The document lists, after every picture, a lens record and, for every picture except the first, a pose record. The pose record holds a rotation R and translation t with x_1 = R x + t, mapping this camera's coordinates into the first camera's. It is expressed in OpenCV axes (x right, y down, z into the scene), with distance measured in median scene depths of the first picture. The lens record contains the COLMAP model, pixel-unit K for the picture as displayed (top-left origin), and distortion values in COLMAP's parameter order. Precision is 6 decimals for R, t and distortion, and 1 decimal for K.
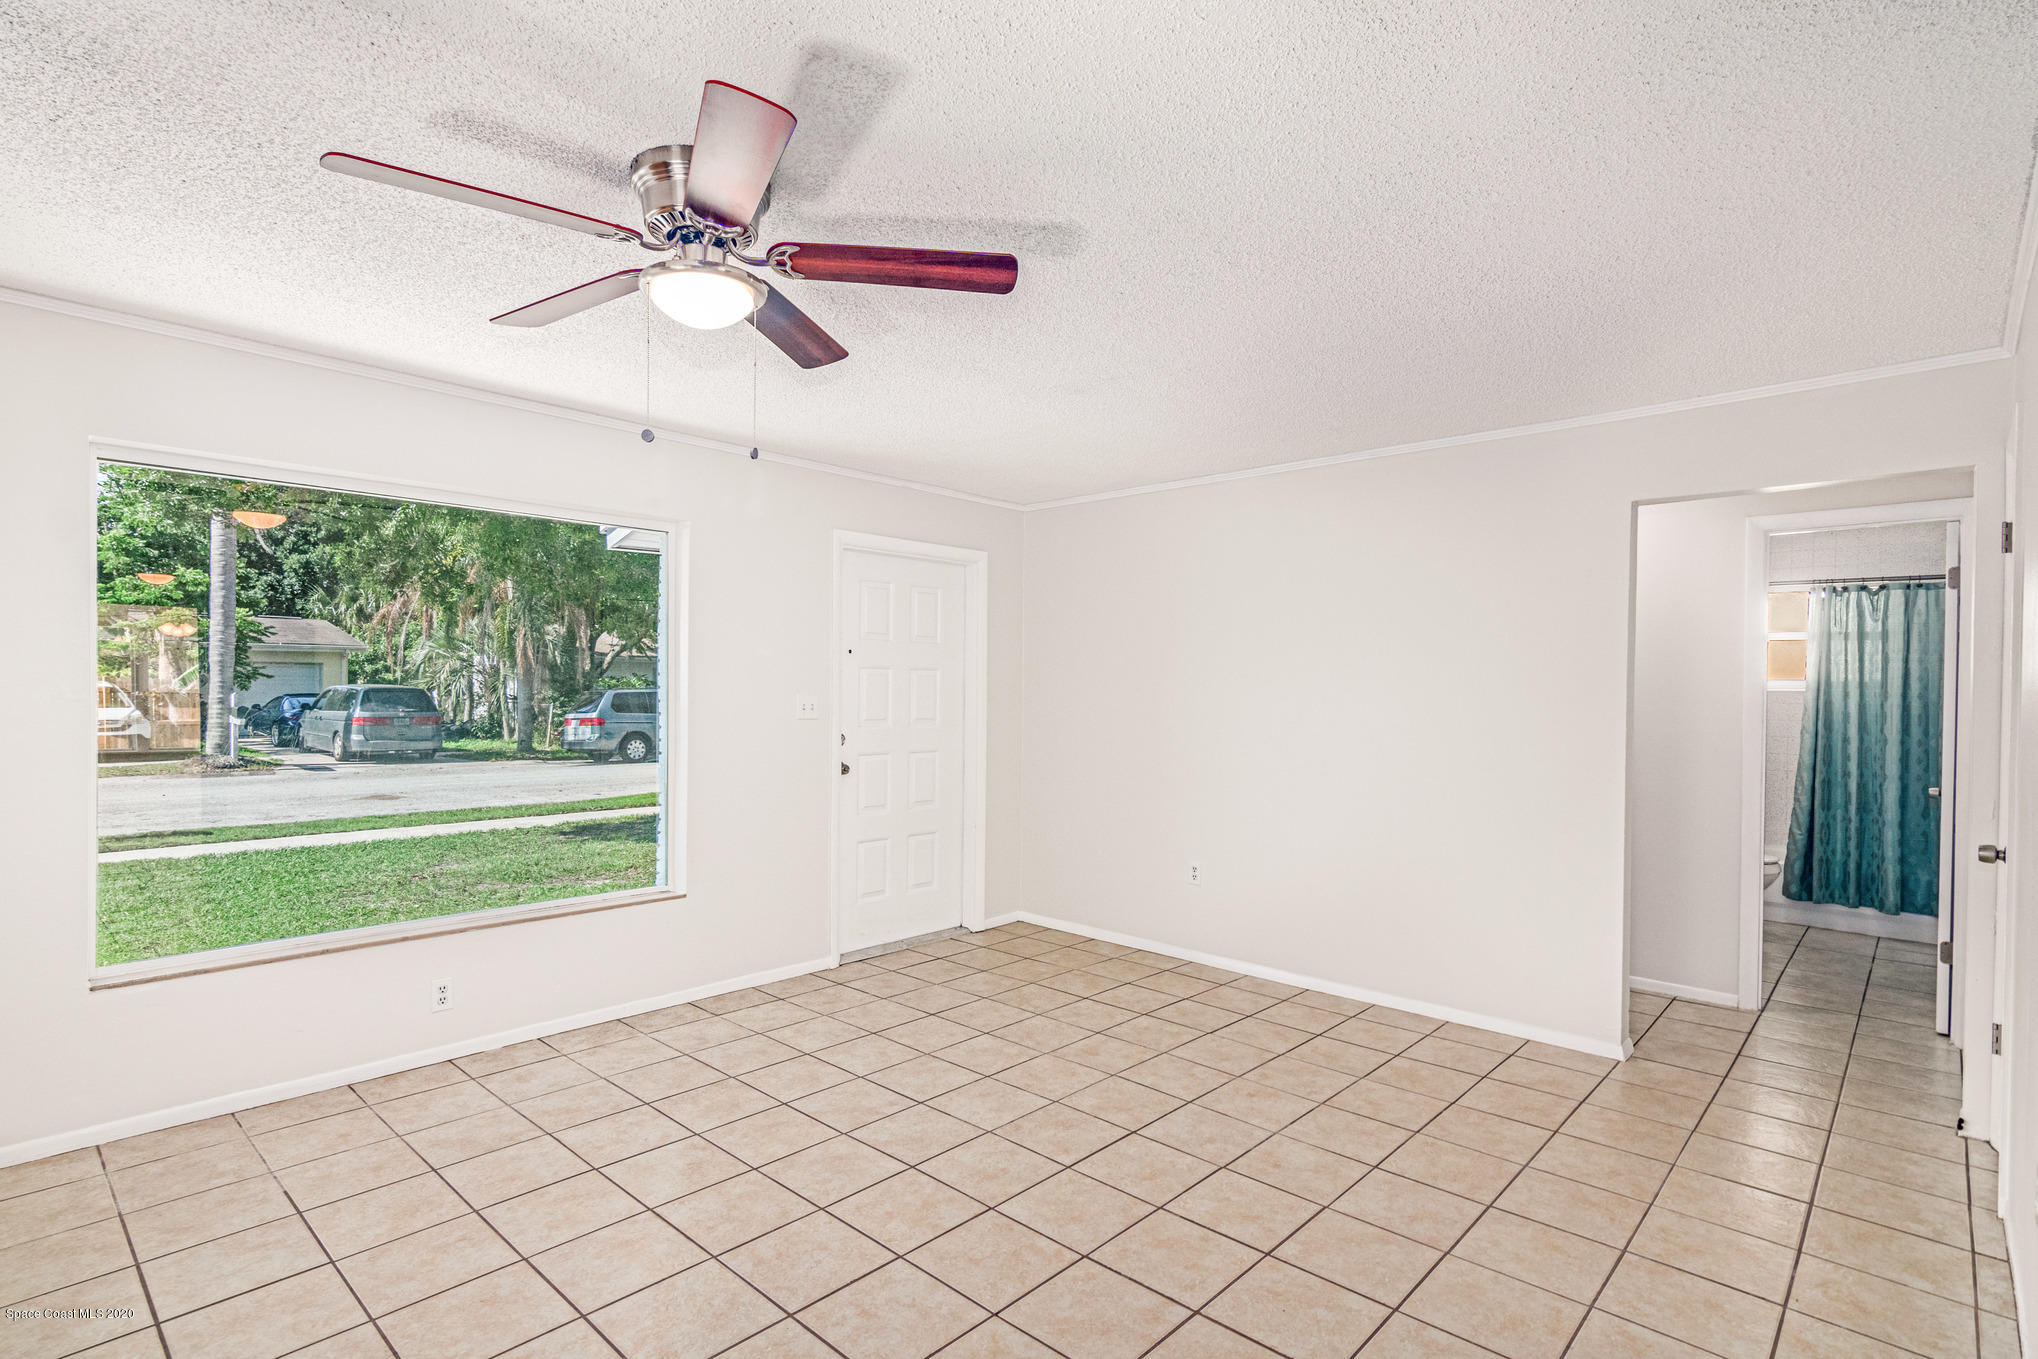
lens RADIAL K [[999.8, 0, 1021.0], [0, 999.8, 708.6], [0, 0, 1]] dist [0.000126, 0.004137]
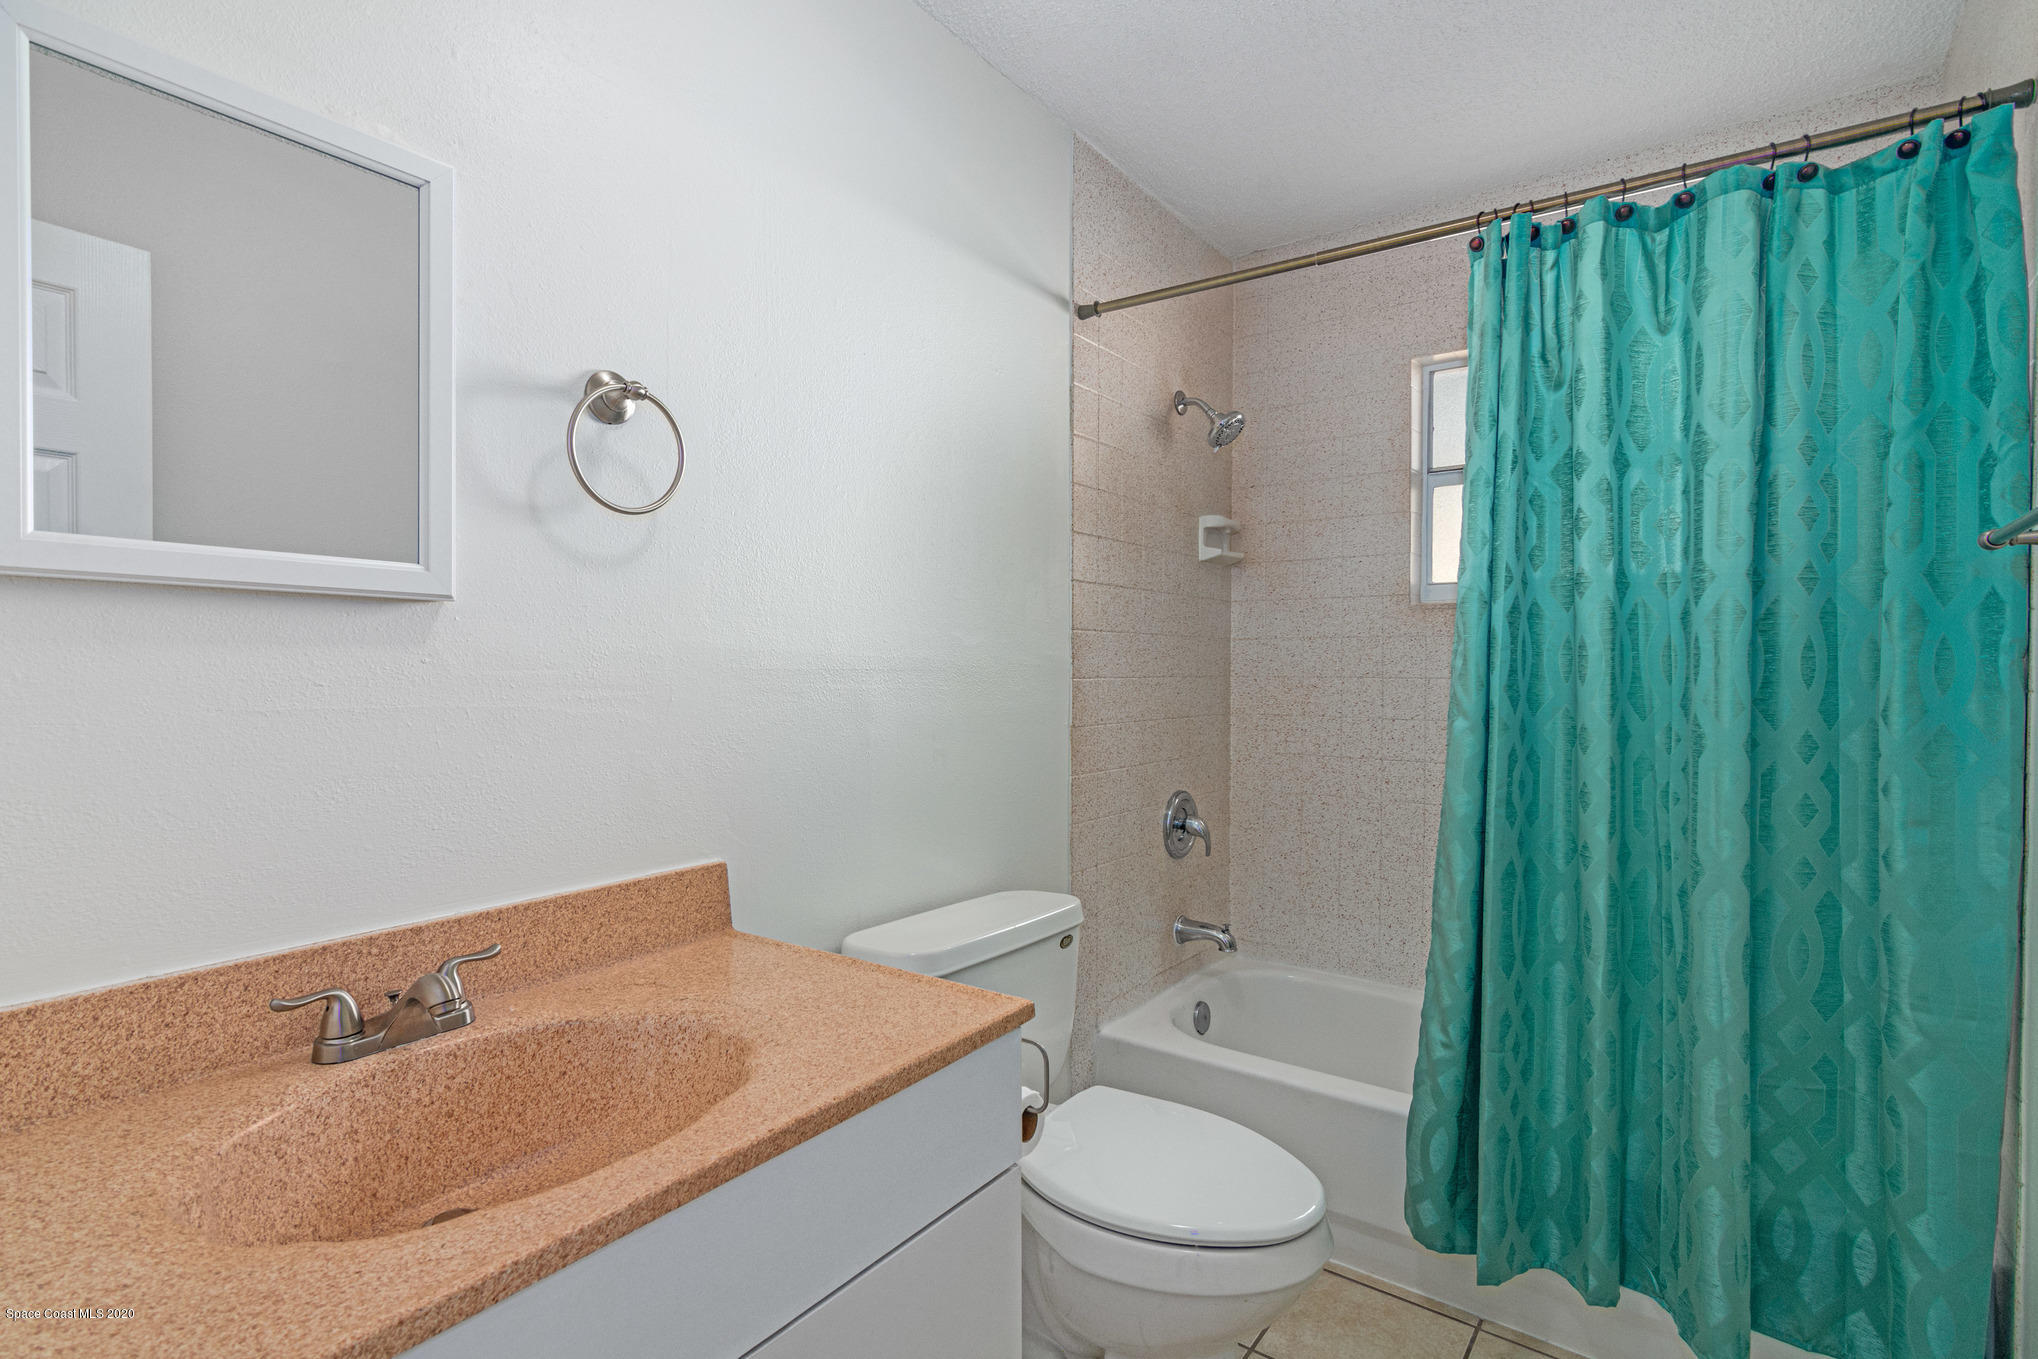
lens RADIAL K [[999.8, 0, 1011.2], [0, 999.8, 692.2], [0, 0, 1]] dist [0.000126, 0.004137]
pose [[0.991227, -0.005917, 0.132037, 0.628353], [0.006348, 0.999976, -0.002847, 0.018380], [-0.132017, 0.003660, 0.991241, 0.739413]]
